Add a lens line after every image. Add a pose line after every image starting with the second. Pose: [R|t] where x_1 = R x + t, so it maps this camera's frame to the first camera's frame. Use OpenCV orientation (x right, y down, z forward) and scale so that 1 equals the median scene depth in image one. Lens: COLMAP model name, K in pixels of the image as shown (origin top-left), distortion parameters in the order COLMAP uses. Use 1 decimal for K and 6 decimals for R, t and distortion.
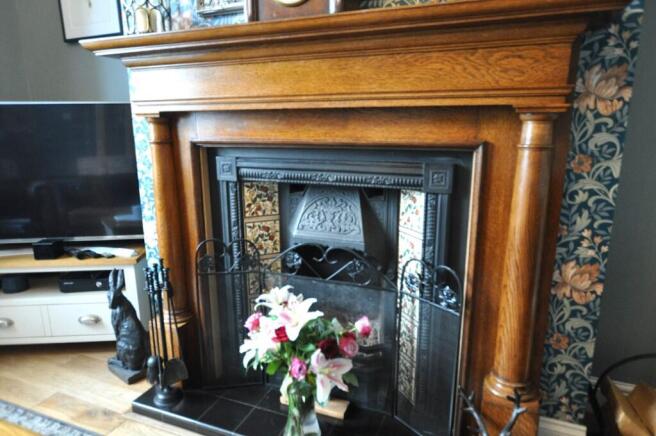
lens RADIAL K [[417.6, 0, 330.3], [0, 417.6, 217.3], [0, 0, 1]] dist [0.028611, -0.001198]
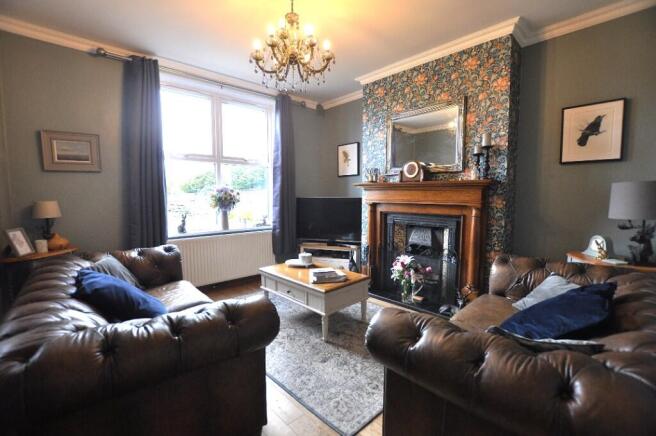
lens RADIAL K [[296.6, 0, 328.0], [0, 296.6, 216.7], [0, 0, 1]] dist [-0.010278, -0.000951]
pose [[0.911228, 0.038062, -0.410139, 0.267302], [-0.098506, 0.986965, -0.127263, 0.210313], [0.399949, 0.156367, 0.903100, -1.330549]]
